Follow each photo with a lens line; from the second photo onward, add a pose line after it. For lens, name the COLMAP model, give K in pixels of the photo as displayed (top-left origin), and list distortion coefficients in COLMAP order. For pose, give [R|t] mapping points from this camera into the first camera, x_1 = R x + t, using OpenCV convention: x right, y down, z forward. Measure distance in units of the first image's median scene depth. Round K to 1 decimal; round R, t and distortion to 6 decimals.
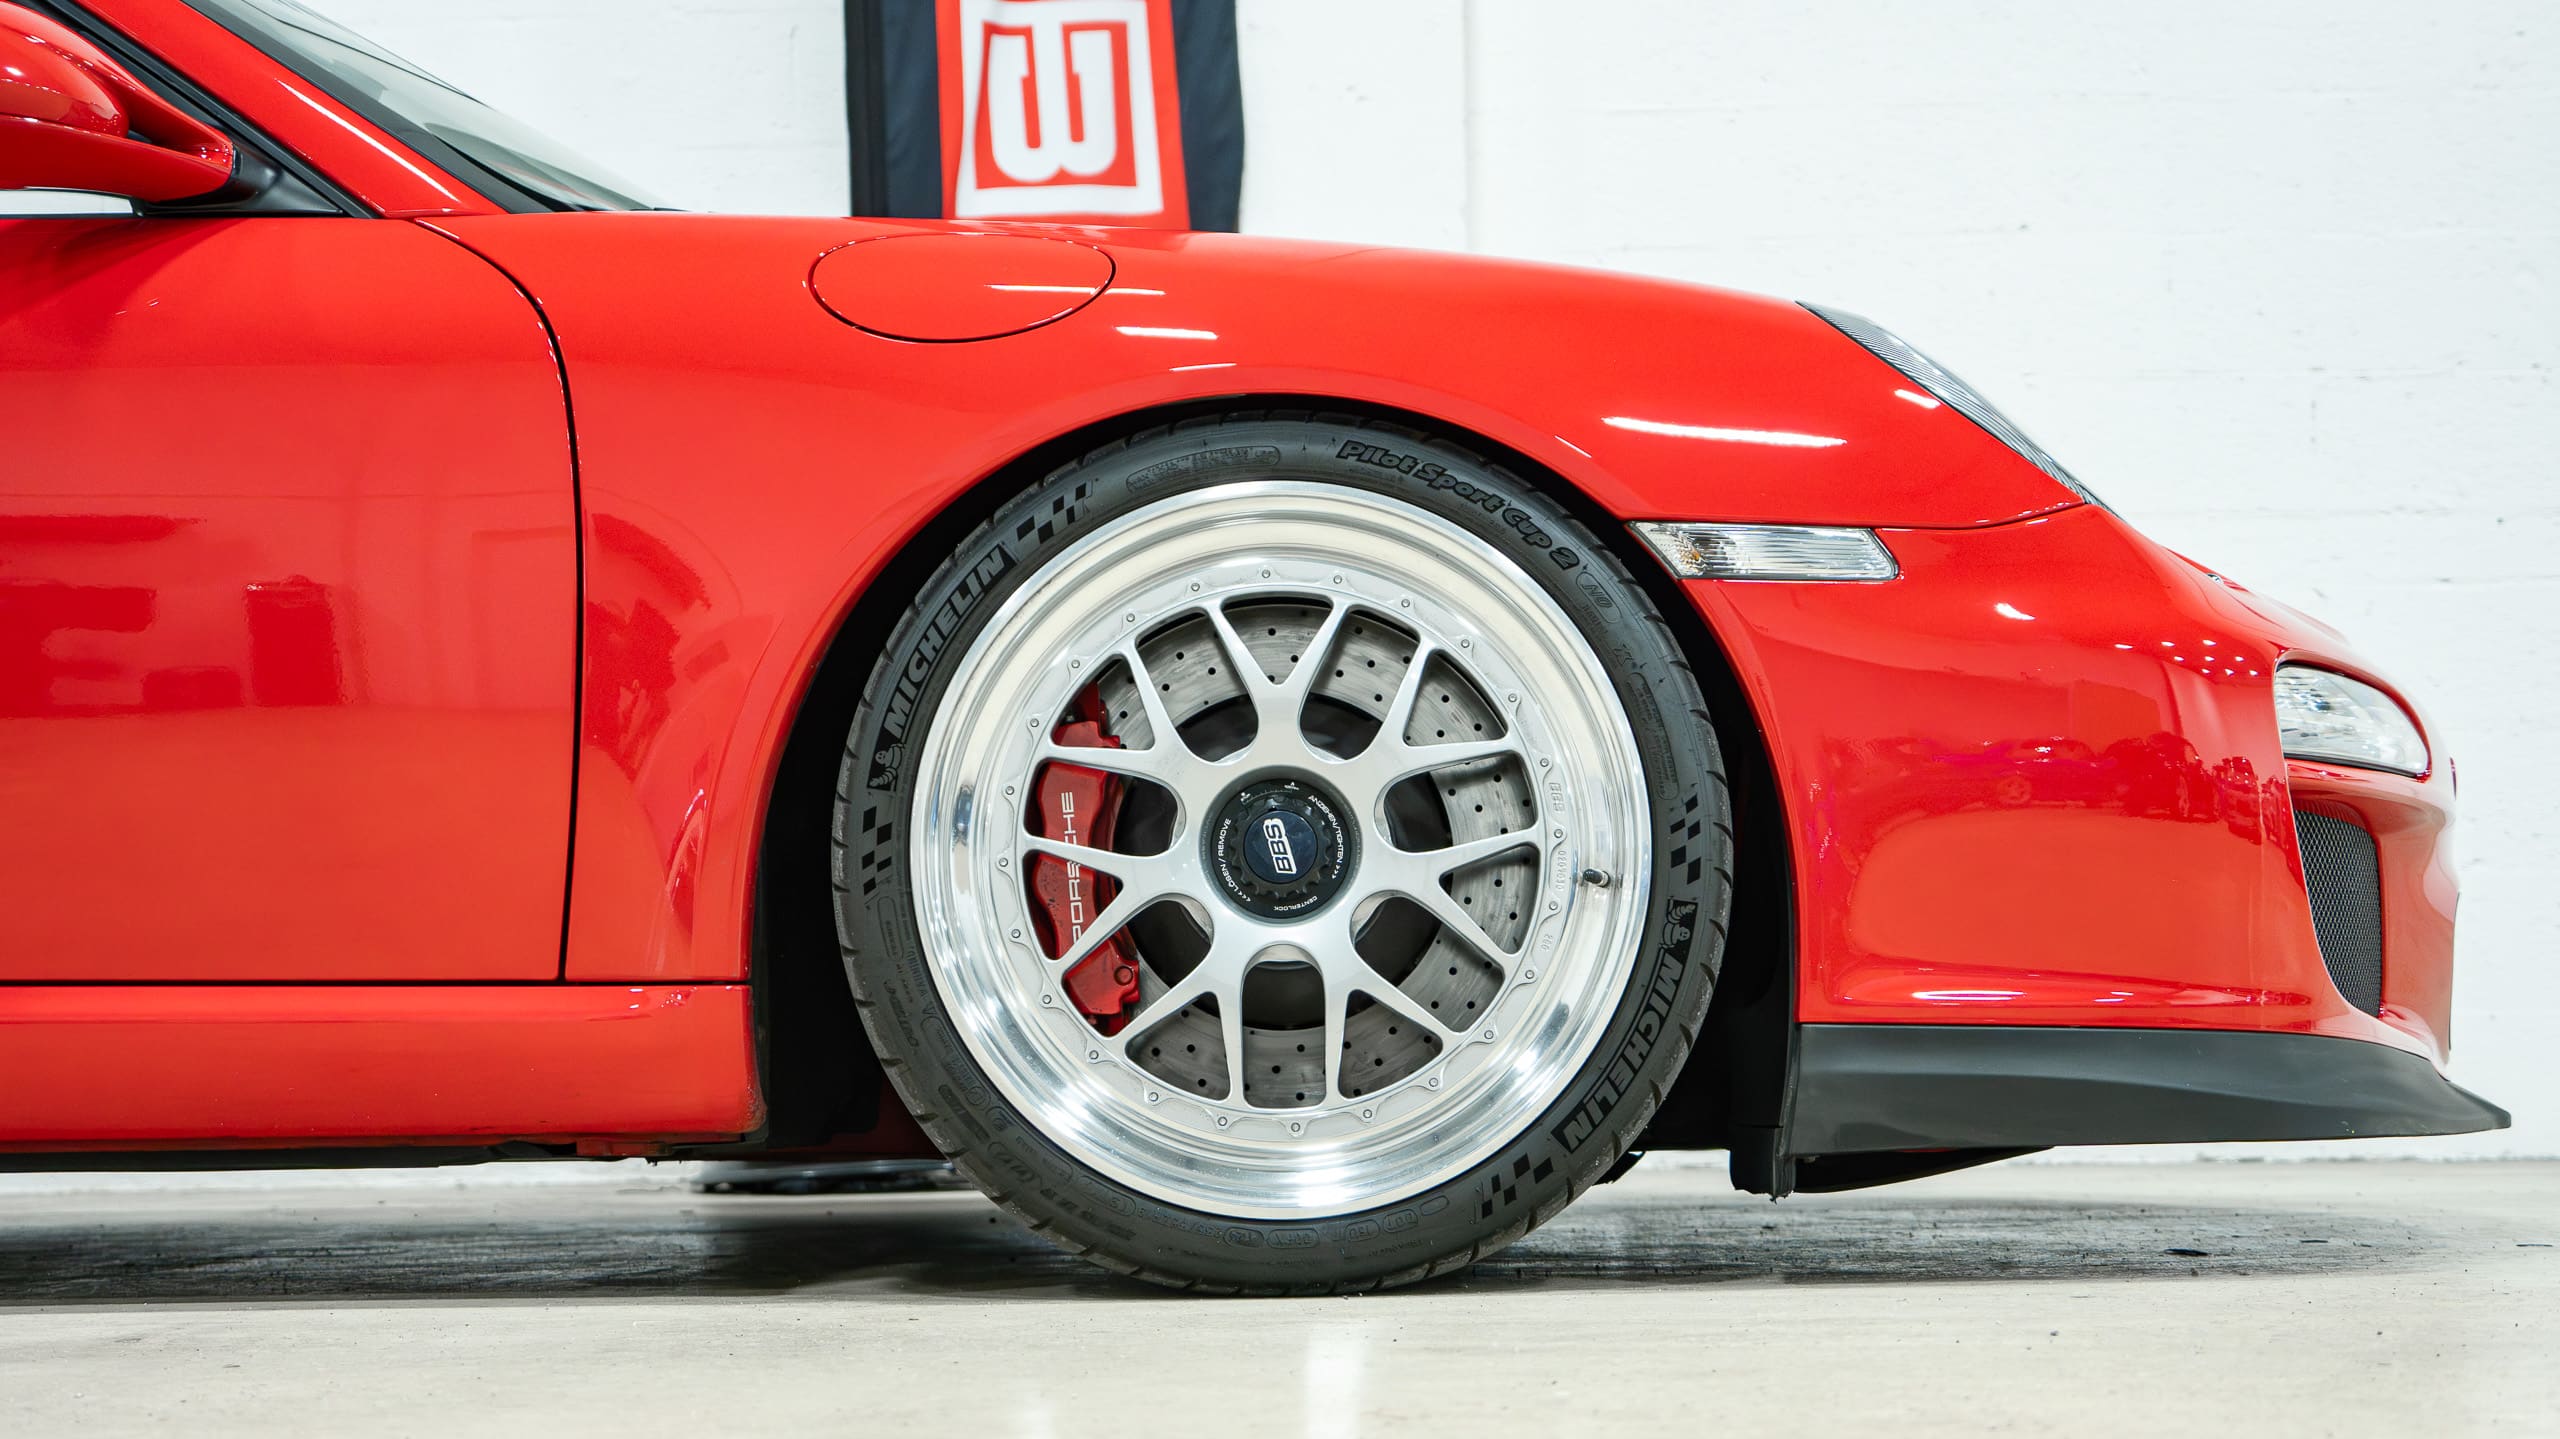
lens RADIAL K [[3853.9, 0, 1156.0], [0, 3853.9, 572.1], [0, 0, 1]] dist [0.074660, 0.061614]
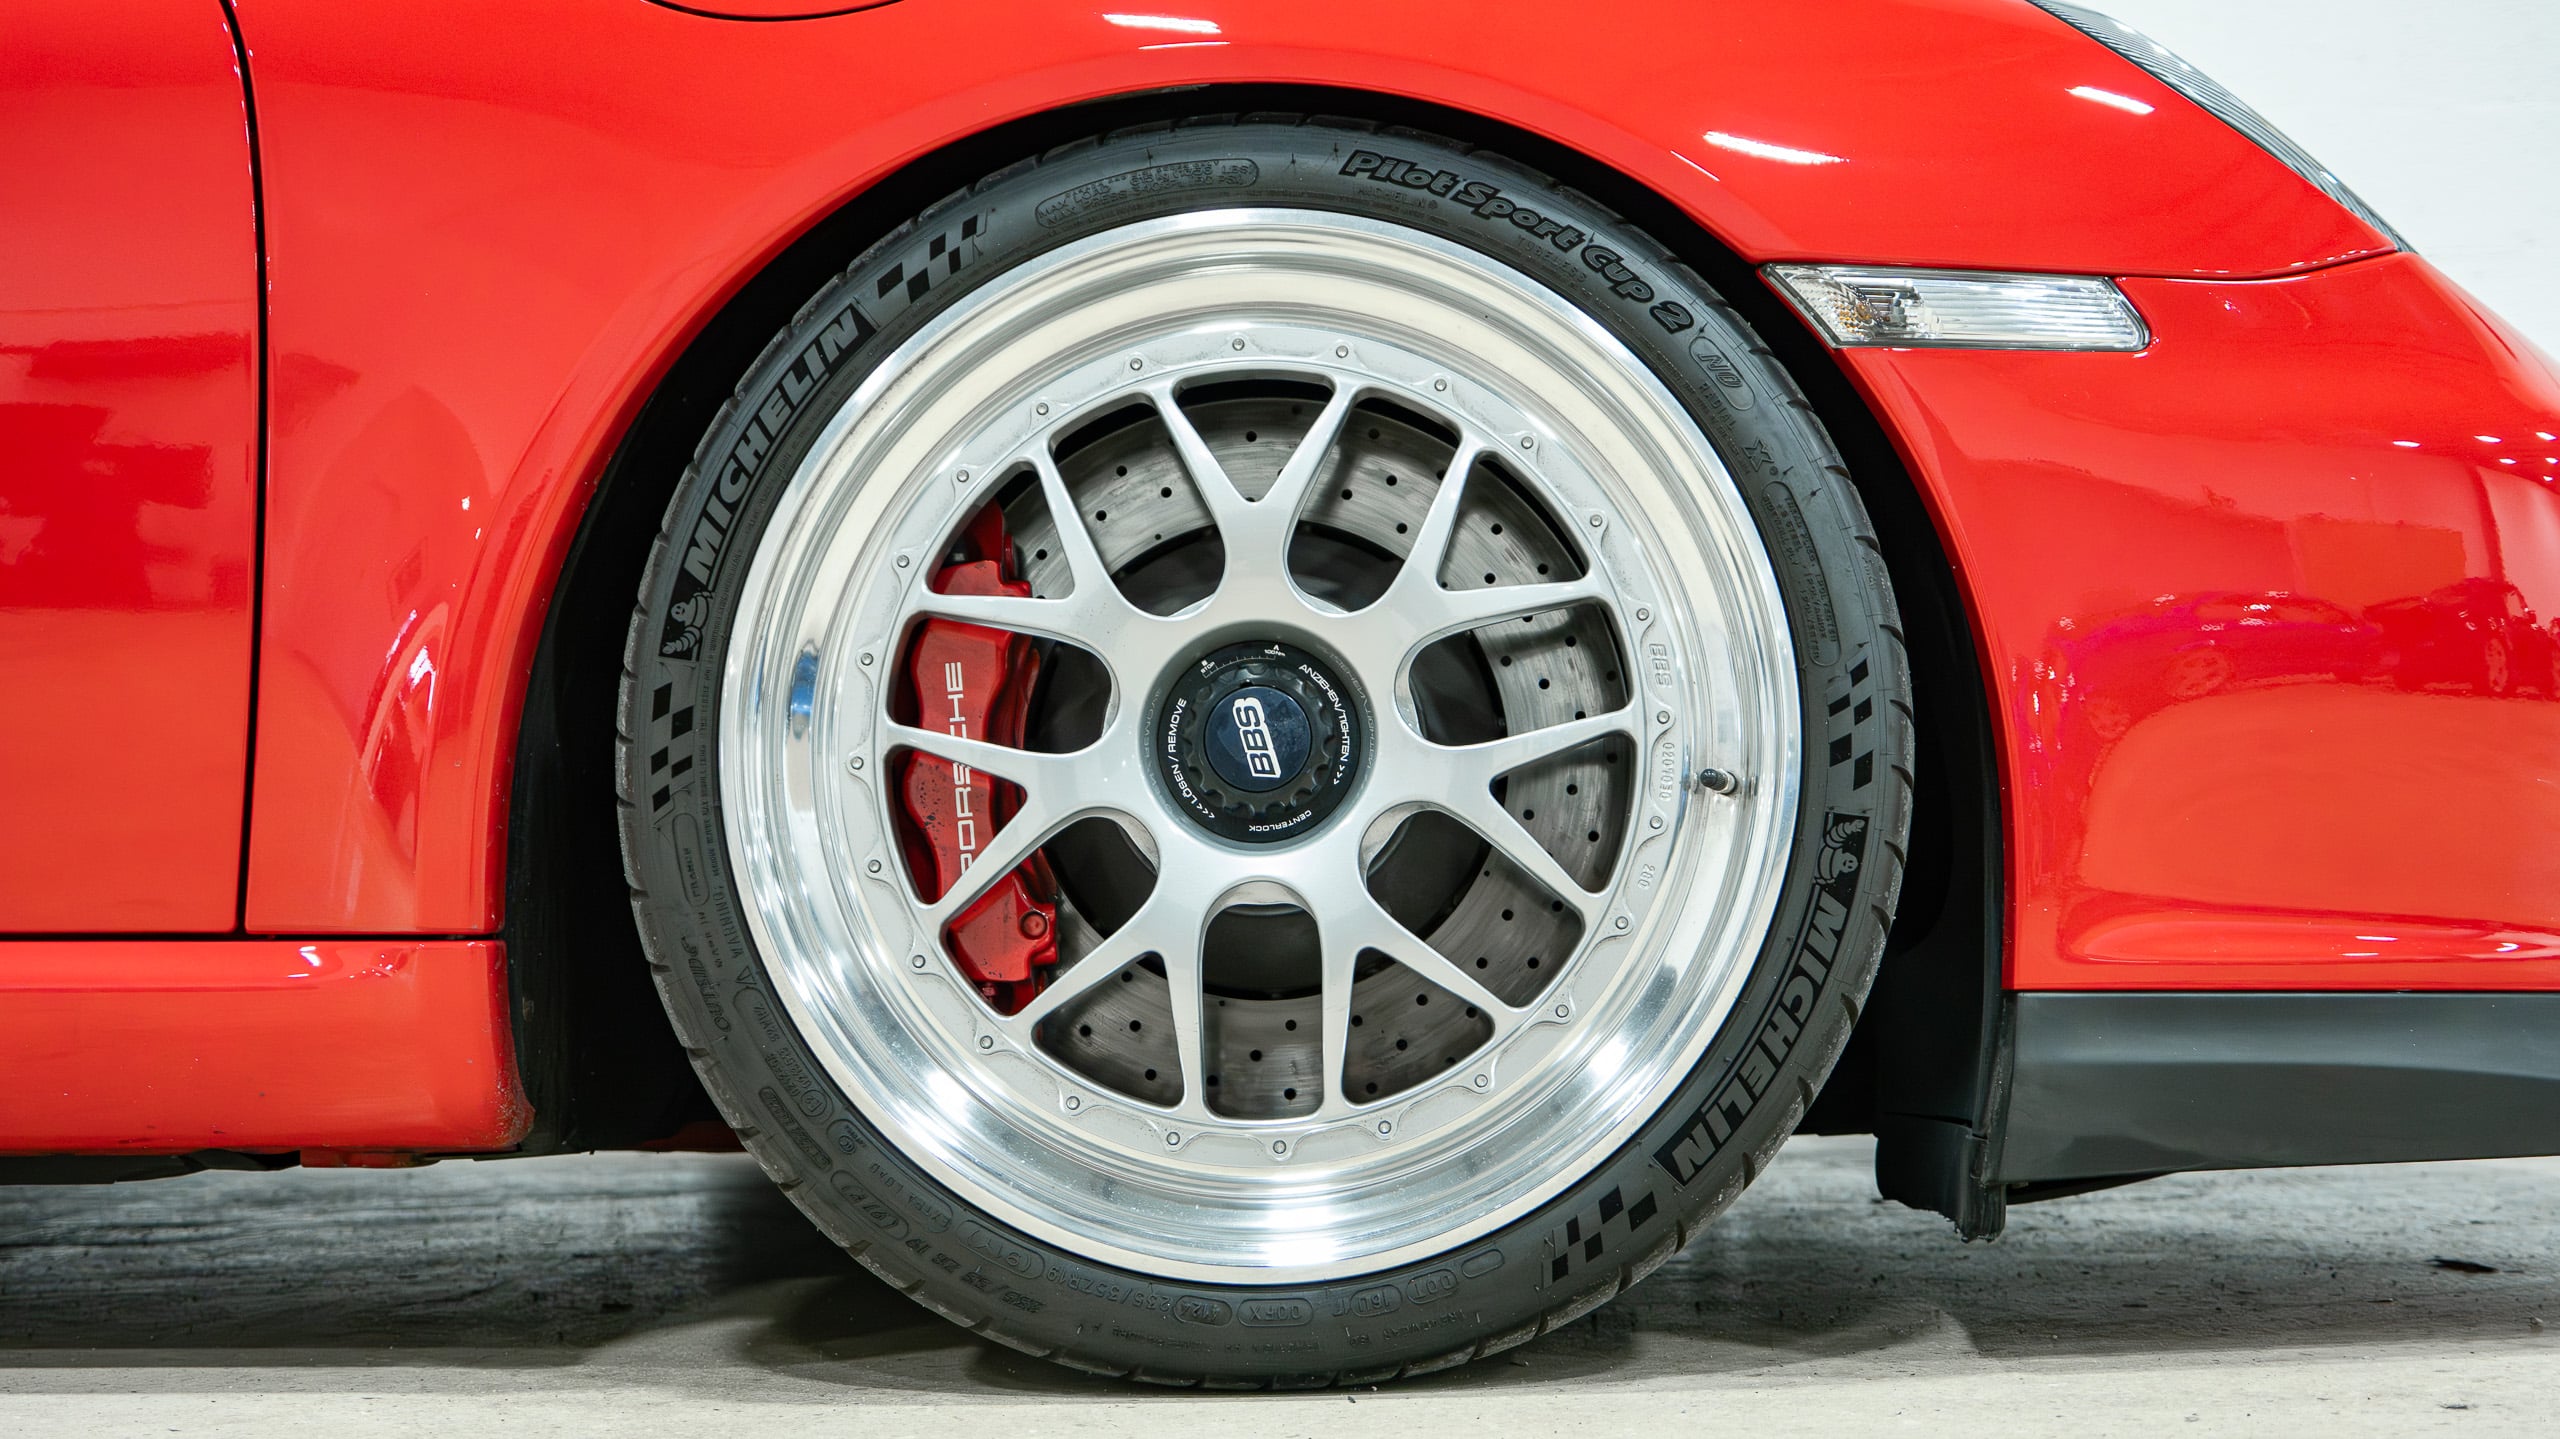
lens RADIAL K [[3154.0, 0, 1280.0], [0, 3154.0, 719.5], [0, 0, 1]] dist [-0.022489, -0.034172]
pose [[0.999871, -0.004213, 0.015507, 0.027249], [0.003262, 0.998142, 0.060850, 0.033427], [-0.015735, -0.060791, 0.998026, 0.436808]]
